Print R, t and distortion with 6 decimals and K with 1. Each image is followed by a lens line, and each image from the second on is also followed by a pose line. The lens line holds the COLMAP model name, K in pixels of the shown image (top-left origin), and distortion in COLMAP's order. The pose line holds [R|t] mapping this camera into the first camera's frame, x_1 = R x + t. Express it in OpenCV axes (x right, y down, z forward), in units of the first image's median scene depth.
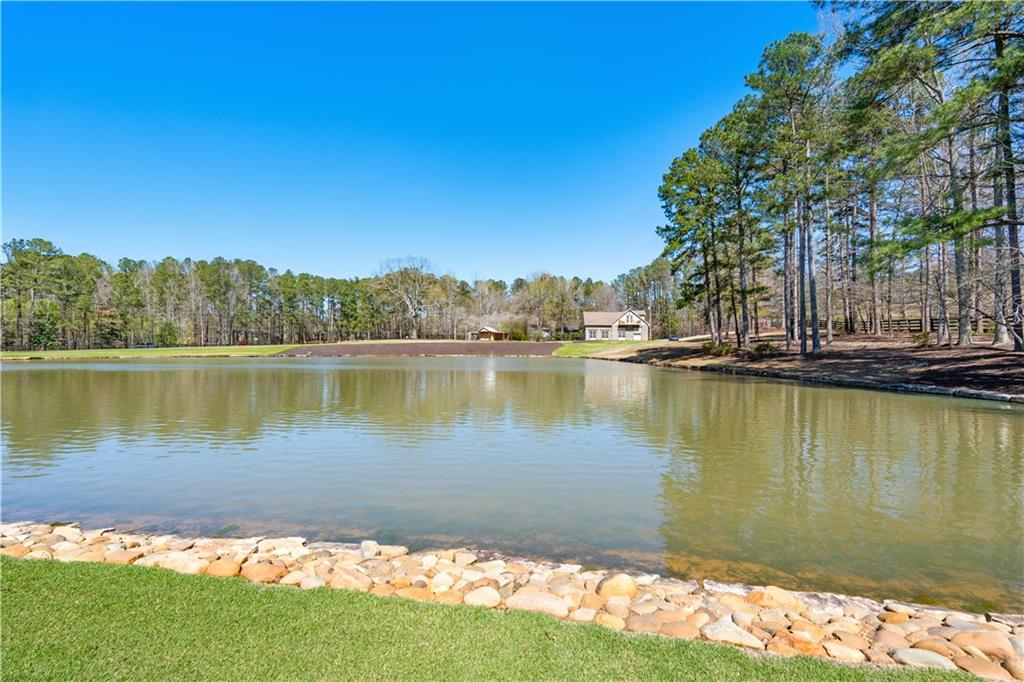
lens RADIAL K [[455.7, 0, 512.0], [0, 455.7, 341.0], [0, 0, 1]] dist [0.000918, 0.000171]
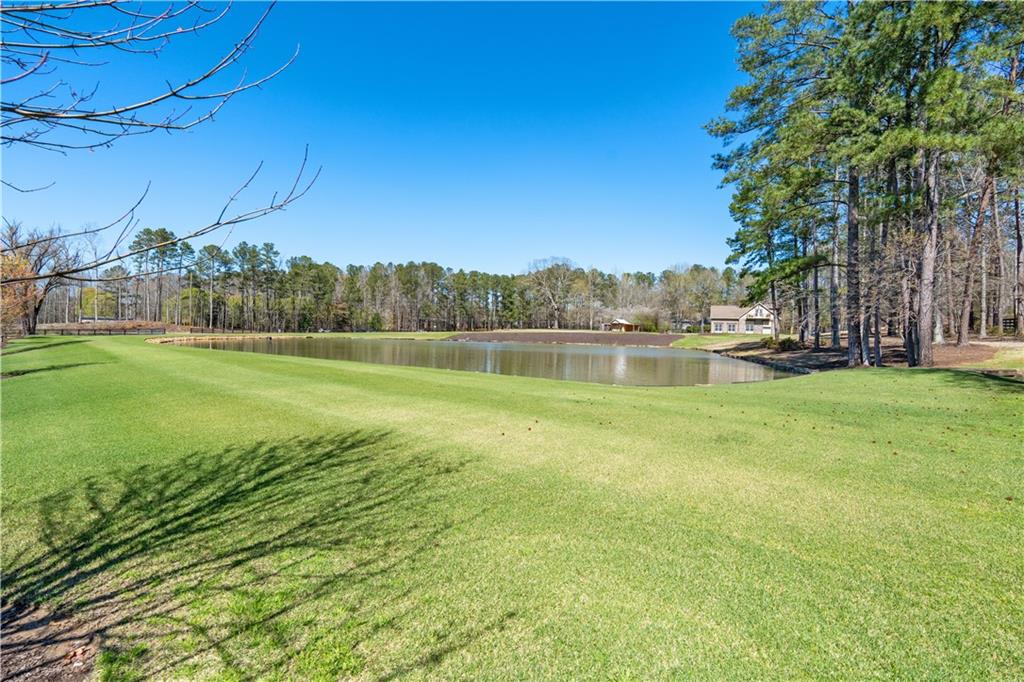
lens RADIAL K [[455.7, 0, 512.0], [0, 455.7, 341.0], [0, 0, 1]] dist [0.000918, 0.000171]
pose [[0.937794, 0.026293, -0.346196, 0.066723], [-0.018102, 0.999475, 0.026874, -0.002085], [0.346720, -0.018935, 0.937777, -0.097285]]
